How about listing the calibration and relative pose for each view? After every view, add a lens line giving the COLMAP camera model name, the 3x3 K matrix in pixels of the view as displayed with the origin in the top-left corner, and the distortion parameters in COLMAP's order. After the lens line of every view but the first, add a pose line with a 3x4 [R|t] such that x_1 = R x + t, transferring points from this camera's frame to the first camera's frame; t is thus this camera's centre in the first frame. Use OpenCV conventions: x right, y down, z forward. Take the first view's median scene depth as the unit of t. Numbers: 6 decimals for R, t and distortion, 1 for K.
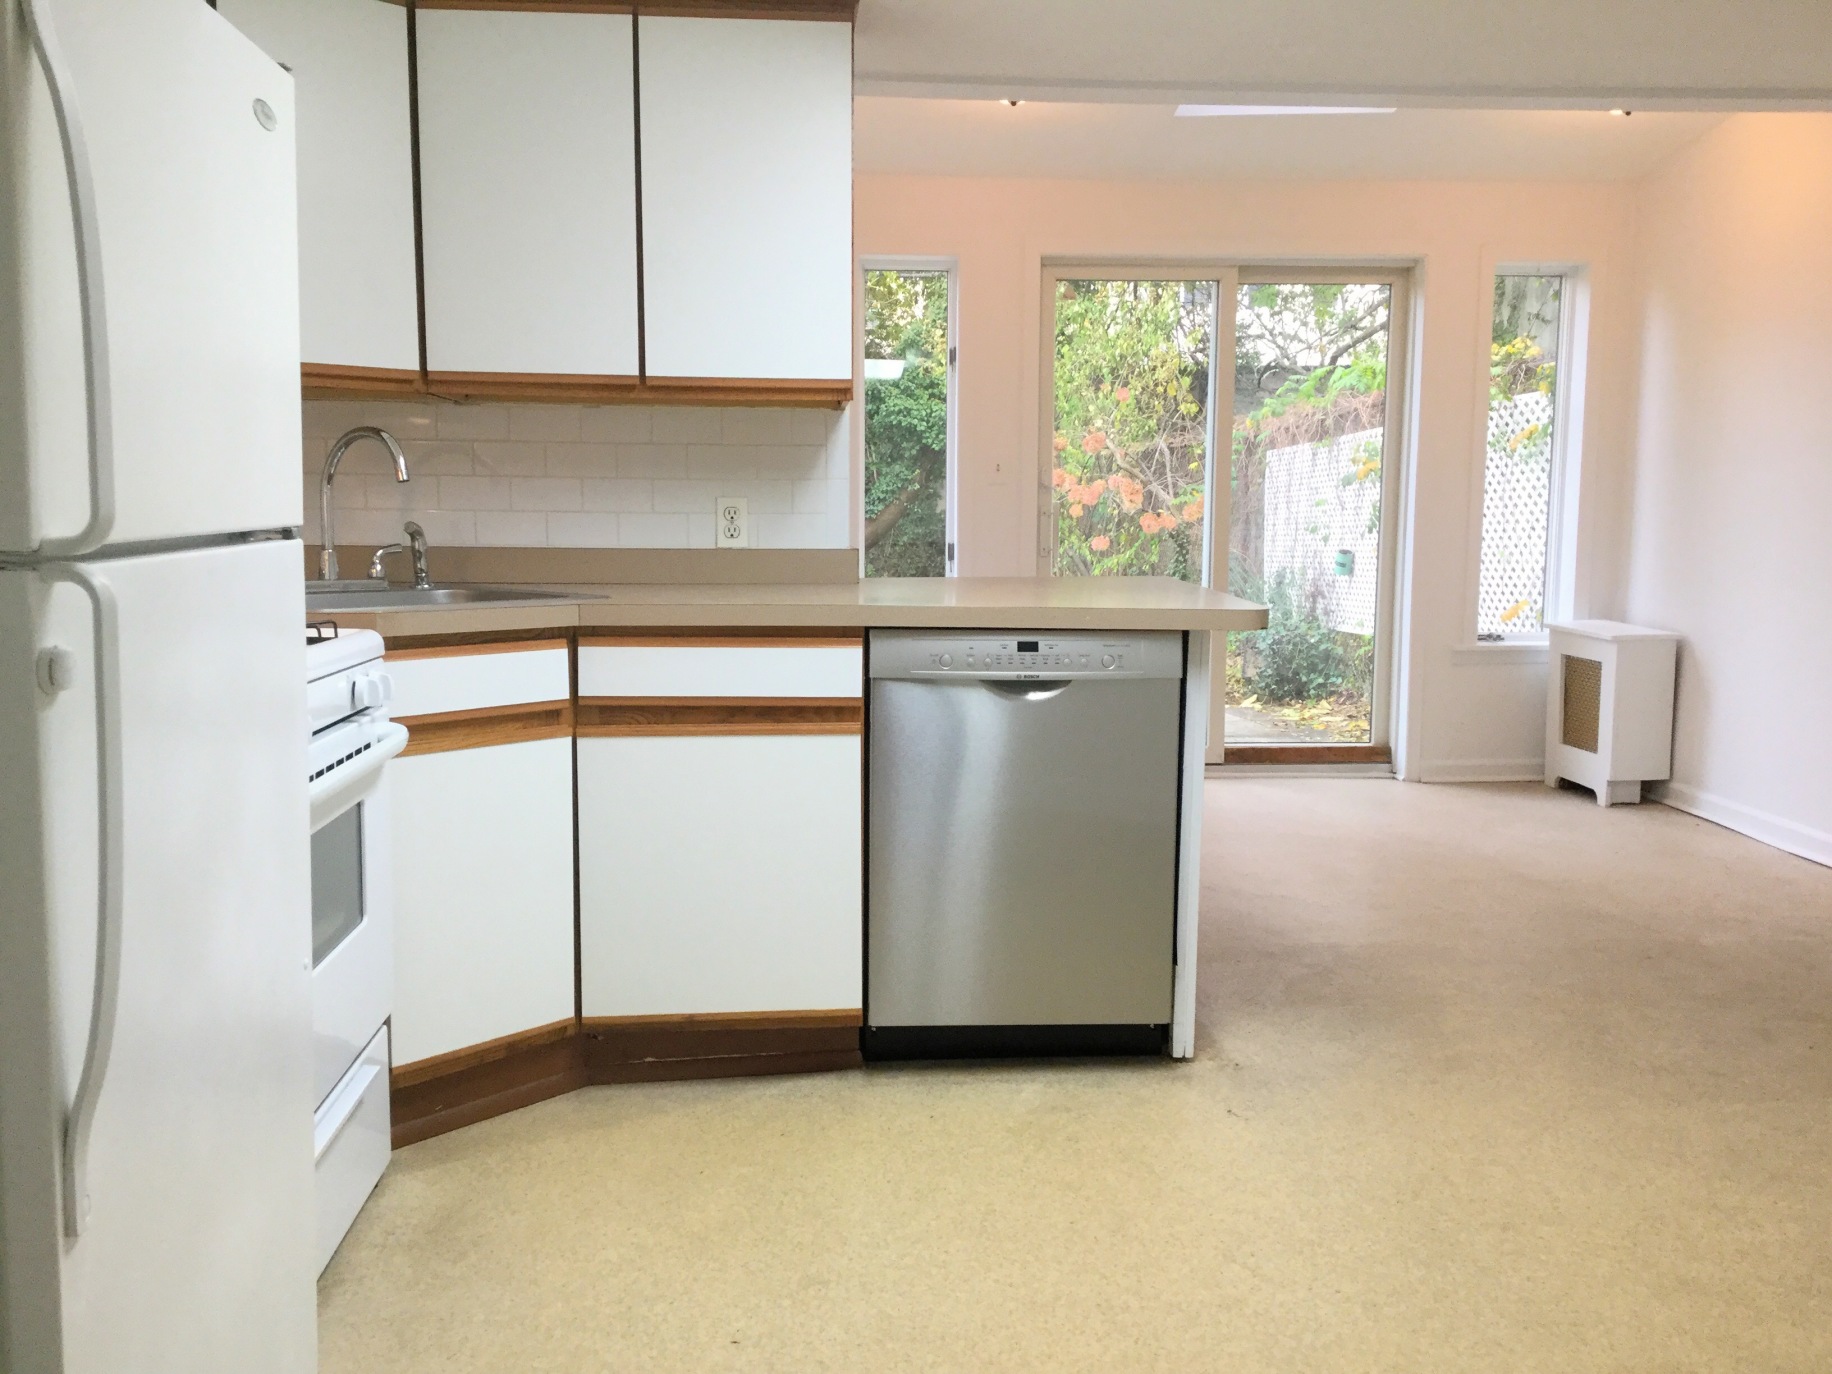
lens RADIAL K [[1690.7, 0, 916.0], [0, 1690.7, 687.0], [0, 0, 1]] dist [0.169928, -0.239300]
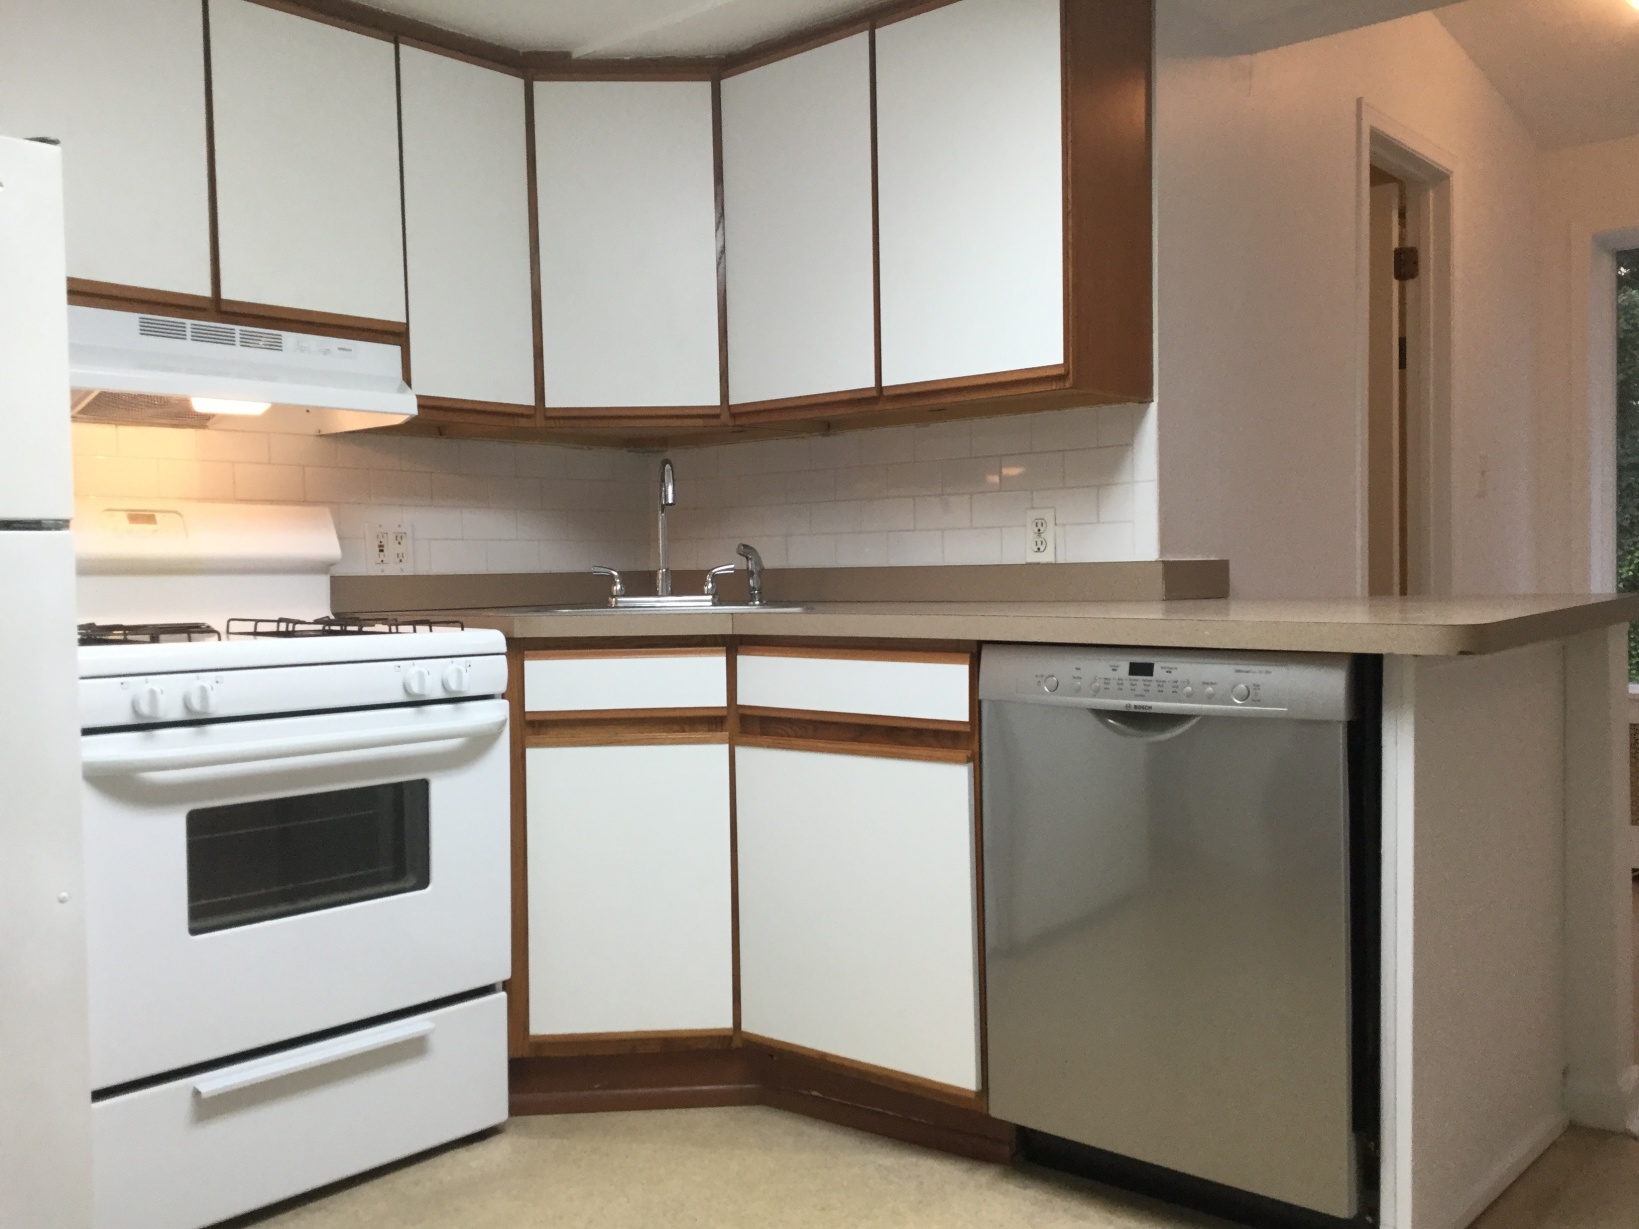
lens RADIAL K [[1512.6, 0, 819.5], [0, 1512.6, 614.5], [0, 0, 1]] dist [0.169928, -0.239300]
pose [[0.688966, 0.002156, -0.724790, 0.476999], [-0.060337, 0.996695, -0.054390, -0.001655], [0.722277, 0.081205, 0.686820, 0.403690]]
